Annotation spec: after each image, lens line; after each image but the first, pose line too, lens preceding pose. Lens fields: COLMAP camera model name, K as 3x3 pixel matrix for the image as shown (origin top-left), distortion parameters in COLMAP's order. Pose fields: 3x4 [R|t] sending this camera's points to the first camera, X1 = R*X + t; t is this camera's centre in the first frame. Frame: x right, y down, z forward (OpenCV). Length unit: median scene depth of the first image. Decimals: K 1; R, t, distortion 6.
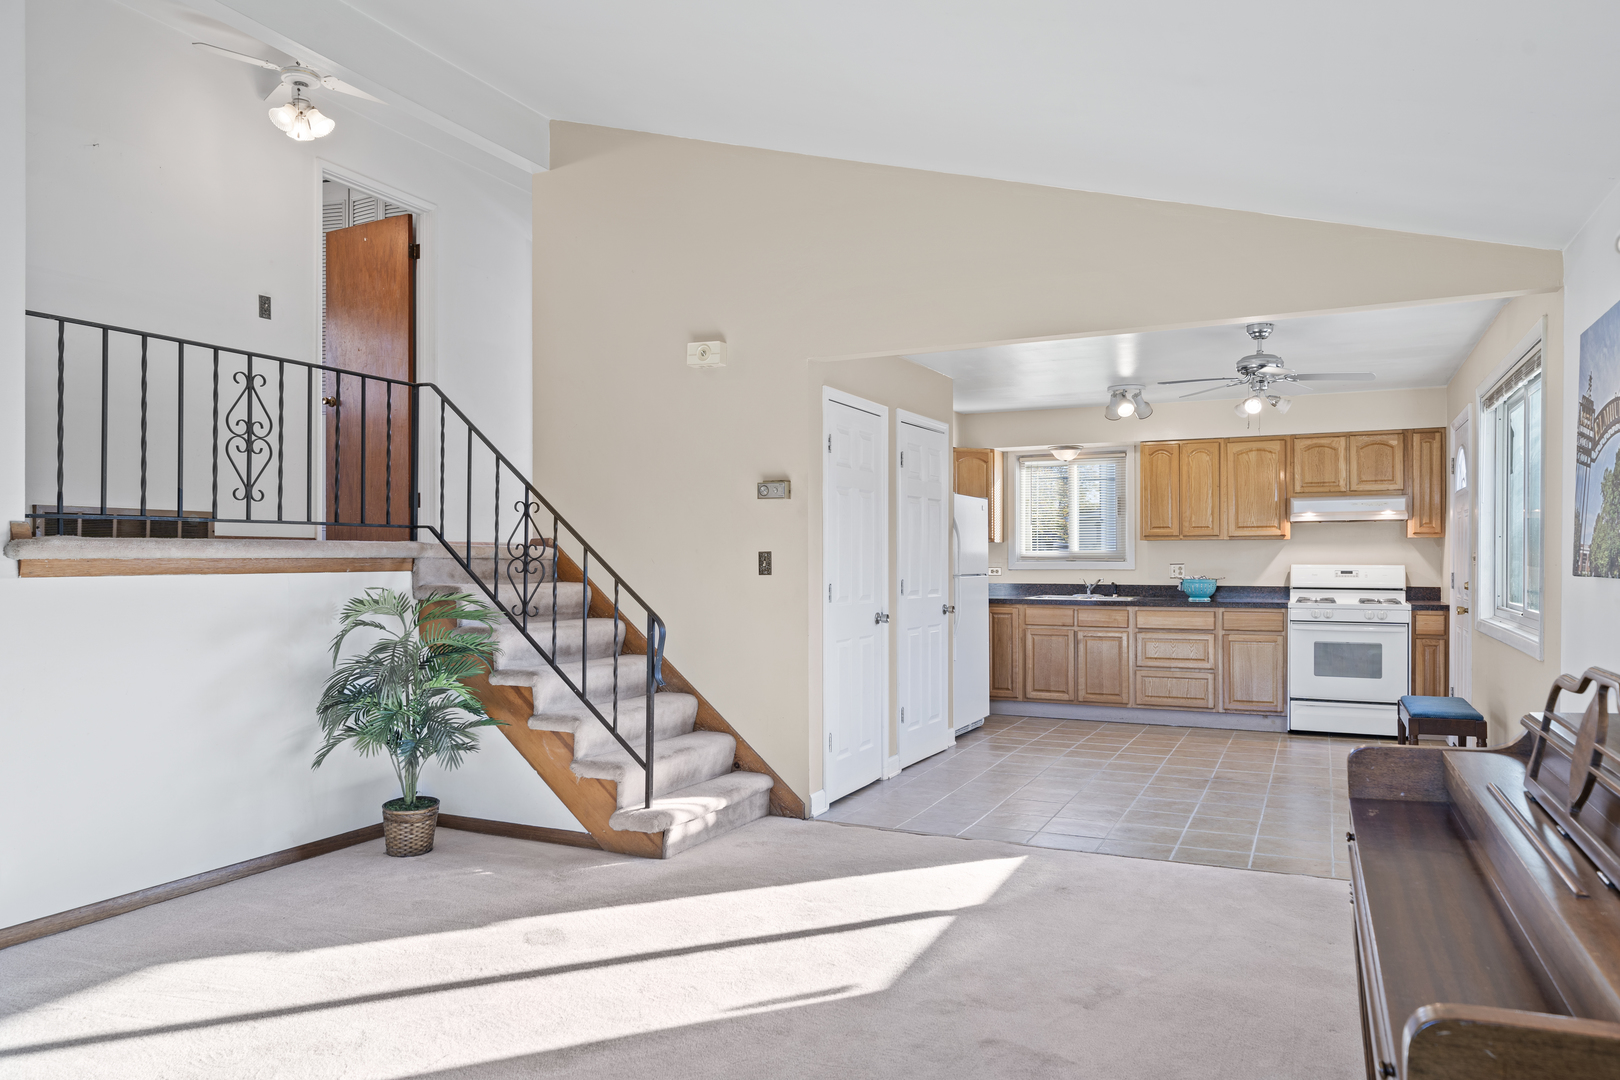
lens RADIAL K [[1147.1, 0, 820.5], [0, 1147.1, 555.9], [0, 0, 1]] dist [-0.003908, -0.001224]
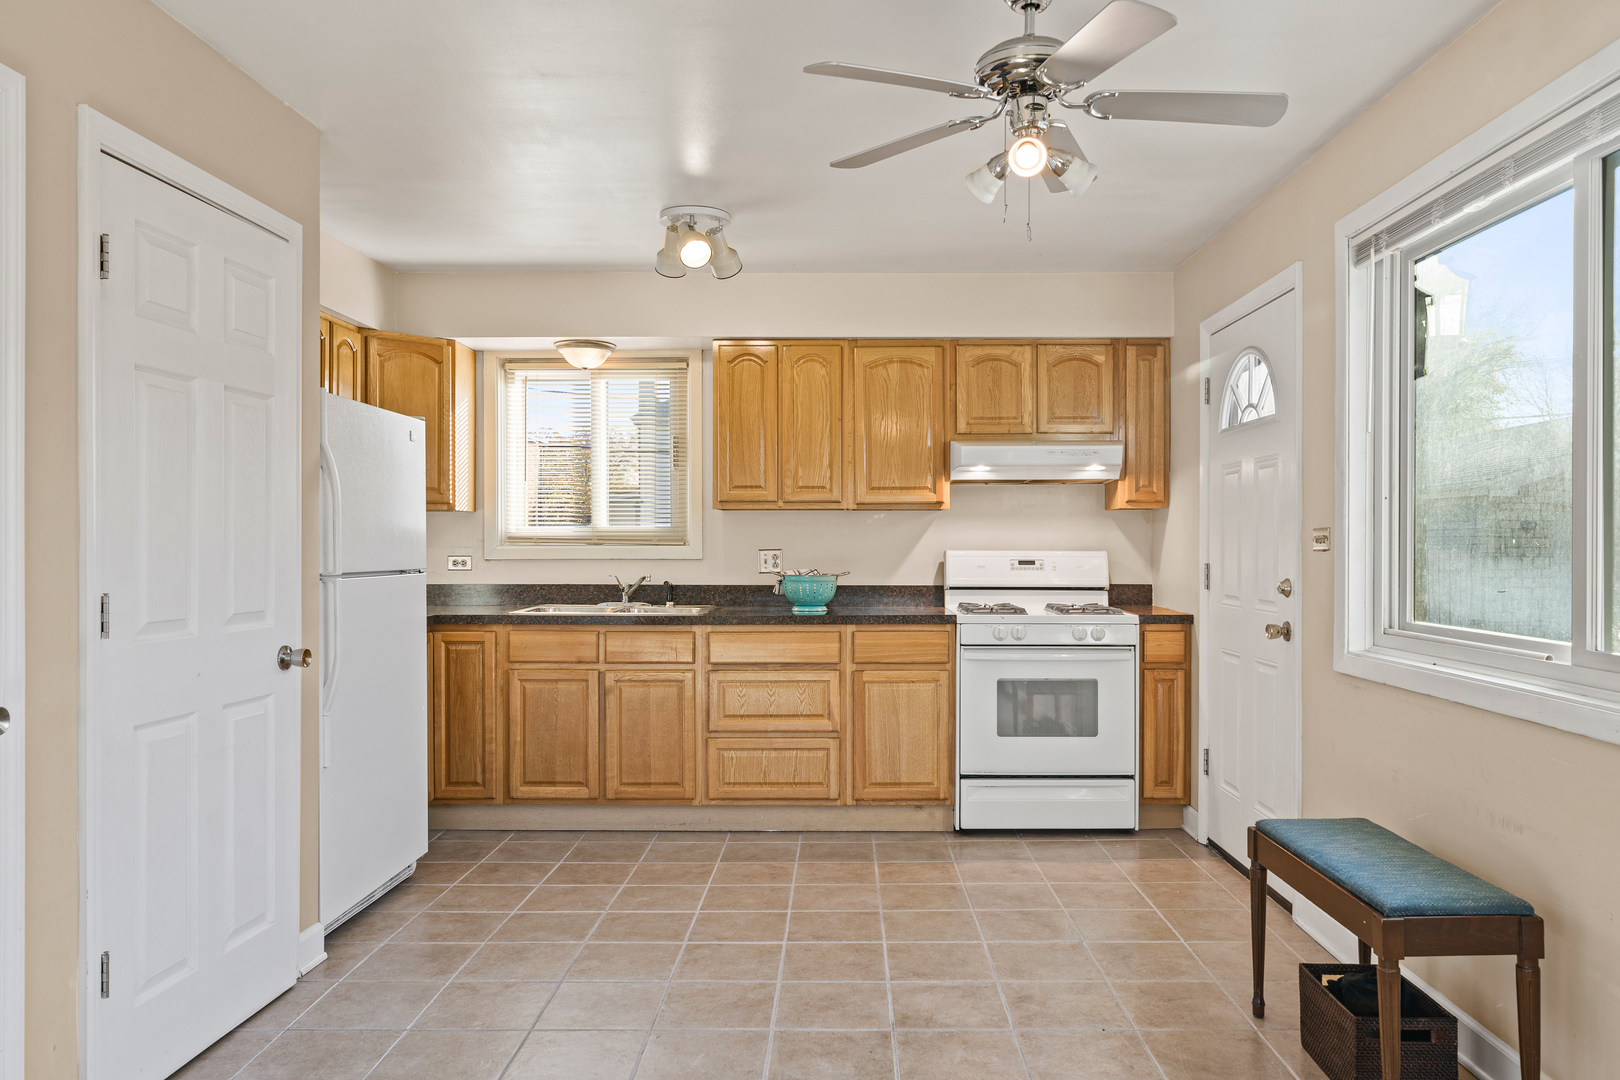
lens RADIAL K [[1146.5, 0, 820.3], [0, 1146.5, 550.8], [0, 0, 1]] dist [0.009036, -0.001944]
pose [[0.922708, -0.001209, 0.385497, 0.109842], [-0.002042, 0.999966, 0.008025, 0.002916], [-0.385494, -0.008192, 0.922674, 0.463120]]
